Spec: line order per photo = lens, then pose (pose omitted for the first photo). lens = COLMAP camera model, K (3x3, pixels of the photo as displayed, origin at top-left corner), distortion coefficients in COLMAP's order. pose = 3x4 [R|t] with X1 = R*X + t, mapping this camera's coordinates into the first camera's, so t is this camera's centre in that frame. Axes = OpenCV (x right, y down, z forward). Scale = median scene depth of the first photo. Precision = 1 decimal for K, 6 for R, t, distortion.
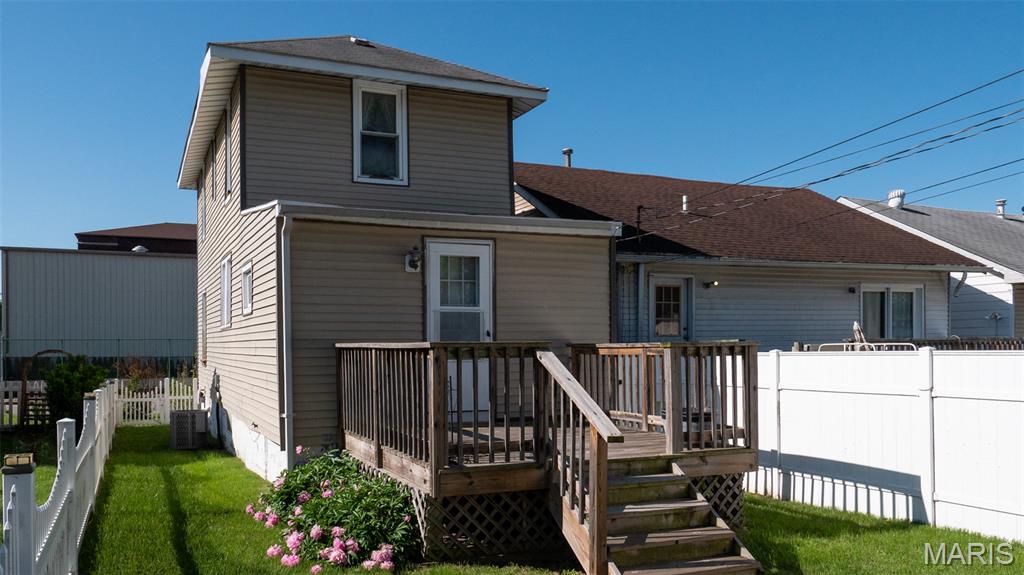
lens RADIAL K [[829.5, 0, 512.0], [0, 829.5, 287.5], [0, 0, 1]] dist [-0.064222, 0.001843]
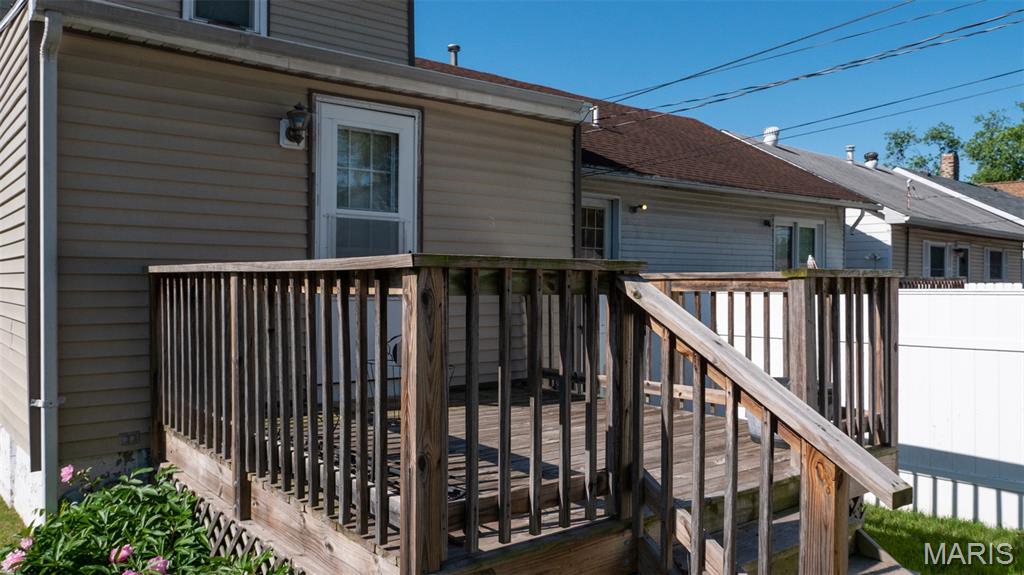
lens RADIAL K [[834.1, 0, 558.8], [0, 834.1, 247.9], [0, 0, 1]] dist [-0.018060, -0.002242]
pose [[0.968806, 0.020025, 0.247008, -0.088062], [-0.026976, 0.999329, 0.024789, 0.035148], [-0.246346, -0.030679, 0.968696, 0.408548]]
